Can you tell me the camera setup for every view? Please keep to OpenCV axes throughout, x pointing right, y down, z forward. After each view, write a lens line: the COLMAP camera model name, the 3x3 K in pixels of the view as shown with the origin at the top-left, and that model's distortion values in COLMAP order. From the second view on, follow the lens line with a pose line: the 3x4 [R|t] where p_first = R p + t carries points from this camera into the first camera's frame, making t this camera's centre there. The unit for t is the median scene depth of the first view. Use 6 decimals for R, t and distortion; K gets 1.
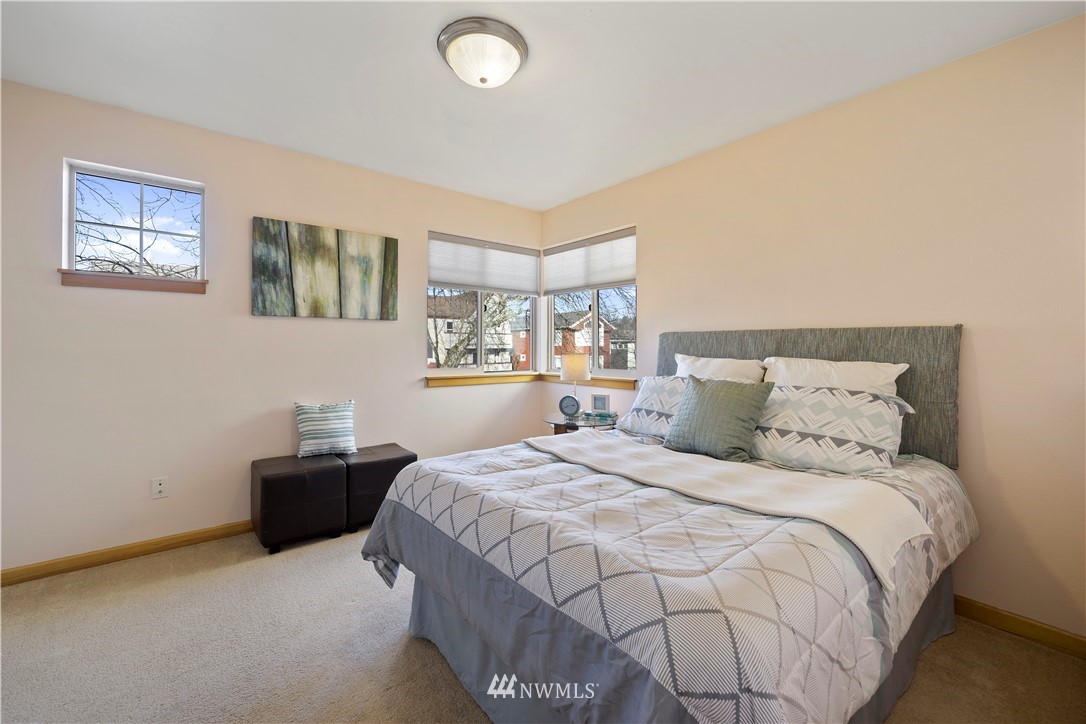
lens RADIAL K [[435.7, 0, 543.5], [0, 435.7, 352.7], [0, 0, 1]] dist [-0.002334, -0.000269]
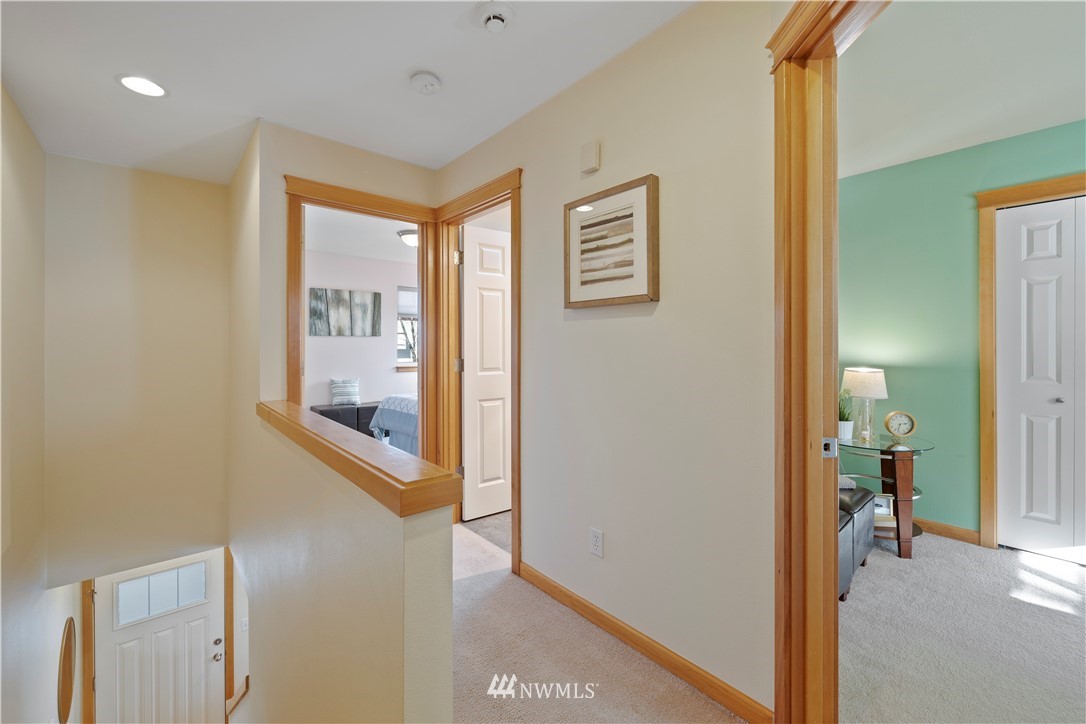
lens RADIAL K [[435.7, 0, 531.6], [0, 435.7, 347.7], [0, 0, 1]] dist [-0.002334, -0.000269]
pose [[0.999840, -0.009987, 0.014842, 0.321280], [0.010100, 0.999920, -0.007563, -0.003082], [-0.014765, 0.007711, 0.999861, -0.996193]]
